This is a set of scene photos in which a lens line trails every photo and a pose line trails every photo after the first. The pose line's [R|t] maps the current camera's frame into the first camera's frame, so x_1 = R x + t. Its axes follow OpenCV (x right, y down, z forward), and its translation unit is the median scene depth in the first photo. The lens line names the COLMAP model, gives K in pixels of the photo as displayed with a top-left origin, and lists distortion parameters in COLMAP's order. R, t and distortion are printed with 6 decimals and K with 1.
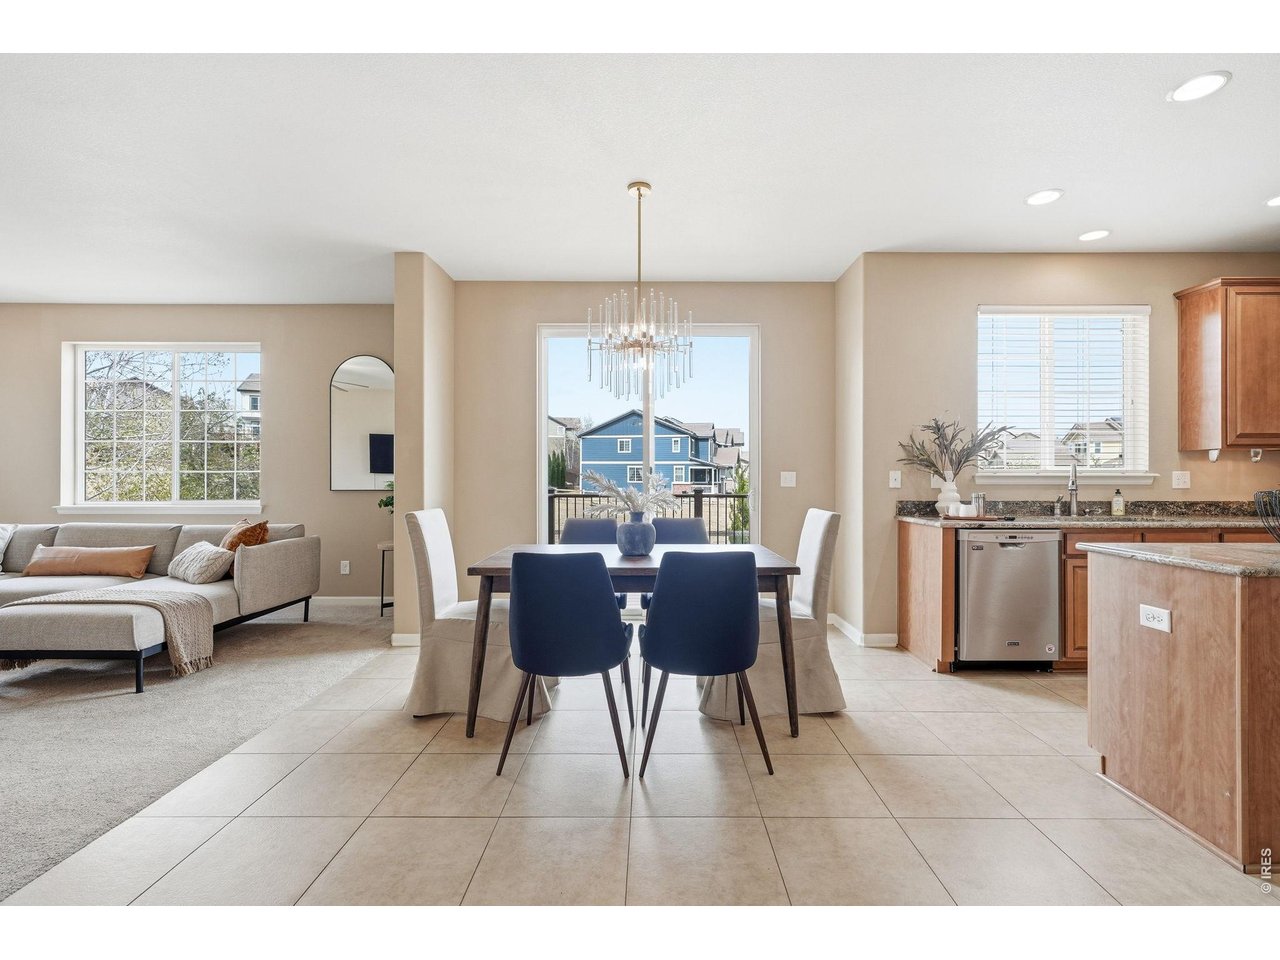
lens RADIAL K [[587.9, 0, 640.0], [0, 587.9, 480.0], [0, 0, 1]] dist [-0.002079, -0.000535]
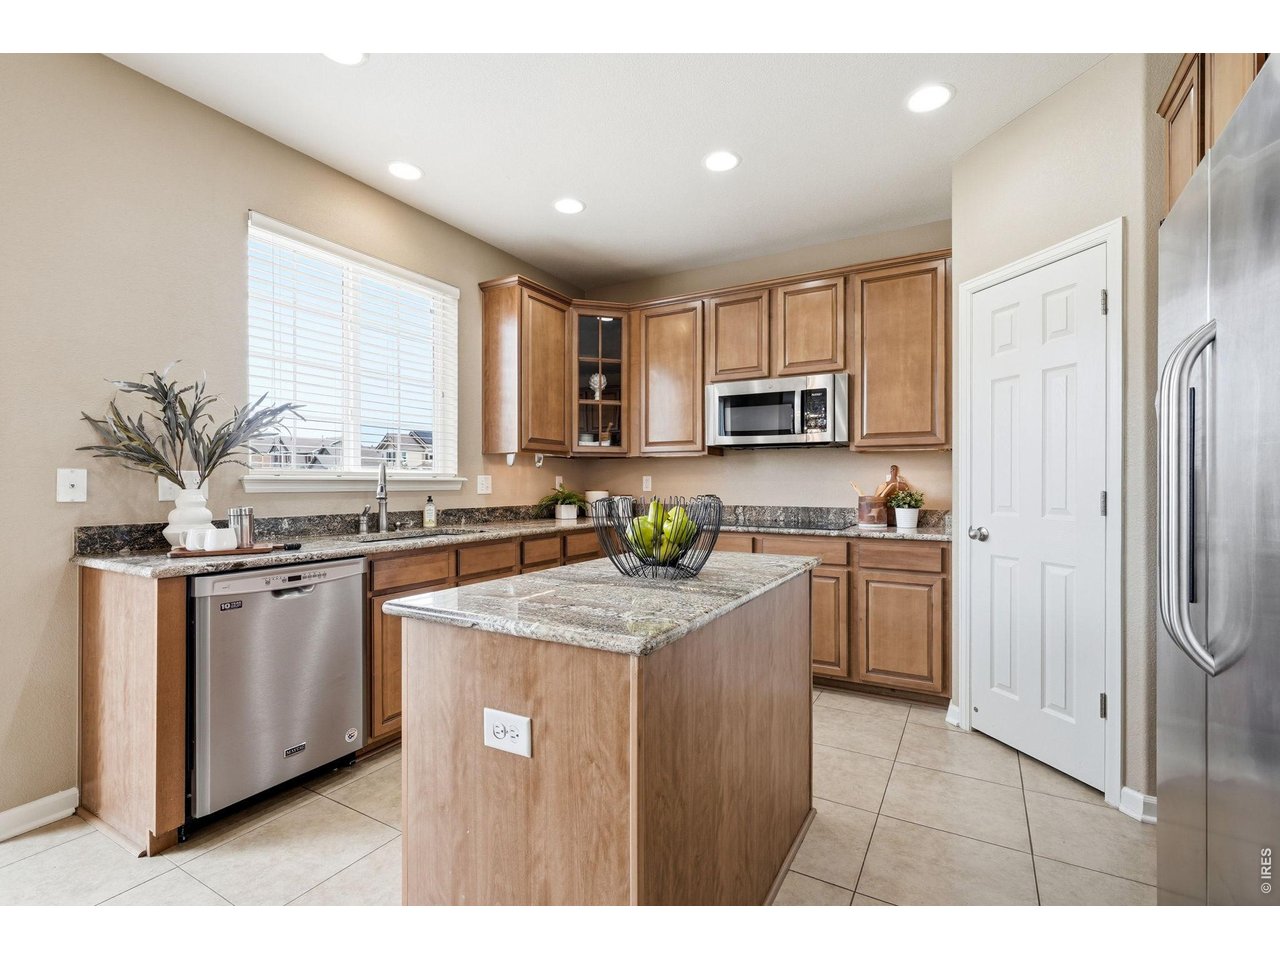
lens RADIAL K [[582.7, 0, 644.8], [0, 582.7, 482.9], [0, 0, 1]] dist [0.002541, 0.000394]
pose [[0.493800, 0.000511, 0.869575, 0.257089], [0.003001, 0.999993, -0.002292, -0.000363], [-0.869570, 0.003741, 0.493795, 0.341673]]
